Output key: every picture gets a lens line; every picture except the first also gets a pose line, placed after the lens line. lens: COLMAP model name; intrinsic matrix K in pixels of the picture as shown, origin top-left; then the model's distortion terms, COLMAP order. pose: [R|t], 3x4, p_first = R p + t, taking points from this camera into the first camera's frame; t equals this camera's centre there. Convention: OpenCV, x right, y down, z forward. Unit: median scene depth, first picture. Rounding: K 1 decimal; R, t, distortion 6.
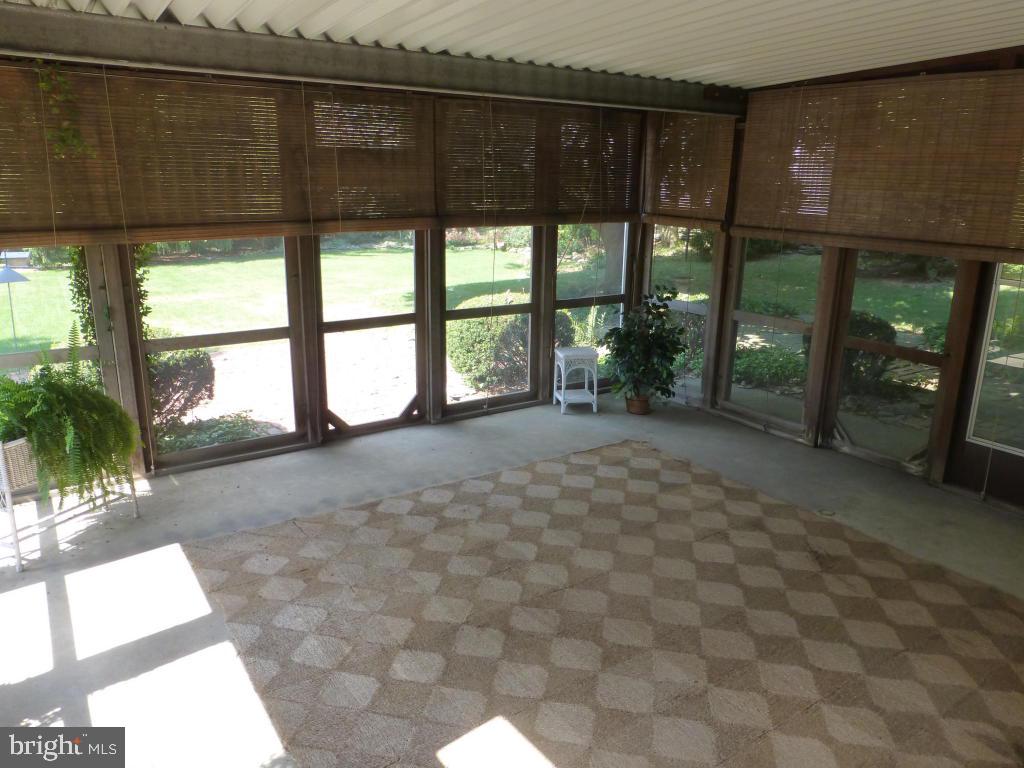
lens RADIAL K [[764.3, 0, 512.3], [0, 764.3, 373.5], [0, 0, 1]] dist [-0.009389, -0.007220]
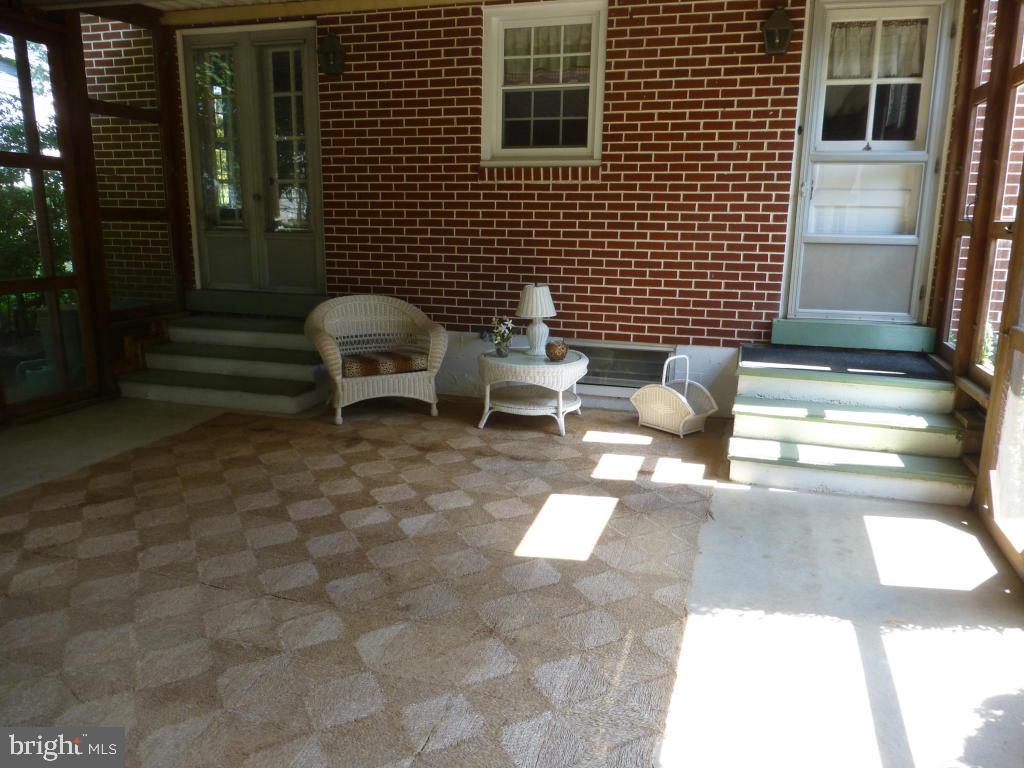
lens RADIAL K [[764.3, 0, 512.2], [0, 764.3, 387.5], [0, 0, 1]] dist [-0.009389, -0.007220]
pose [[-0.622924, -0.196423, 0.757221, -0.476296], [0.175022, 0.908432, 0.379629, -0.118067], [-0.762452, 0.369010, -0.531506, 0.879120]]
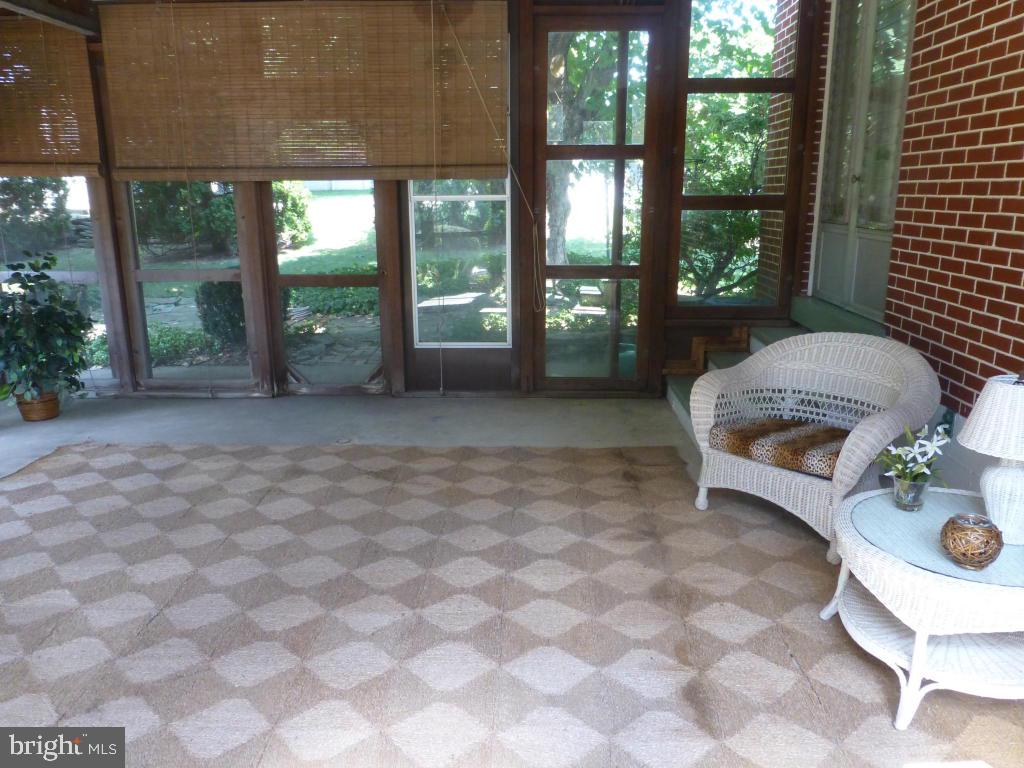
lens RADIAL K [[764.3, 0, 510.7], [0, 764.3, 386.8], [0, 0, 1]] dist [-0.009389, -0.007220]
pose [[0.596995, -0.219132, 0.771737, -0.186701], [0.215116, 0.970469, 0.109153, 0.051990], [-0.772866, 0.100849, 0.626504, 0.208001]]
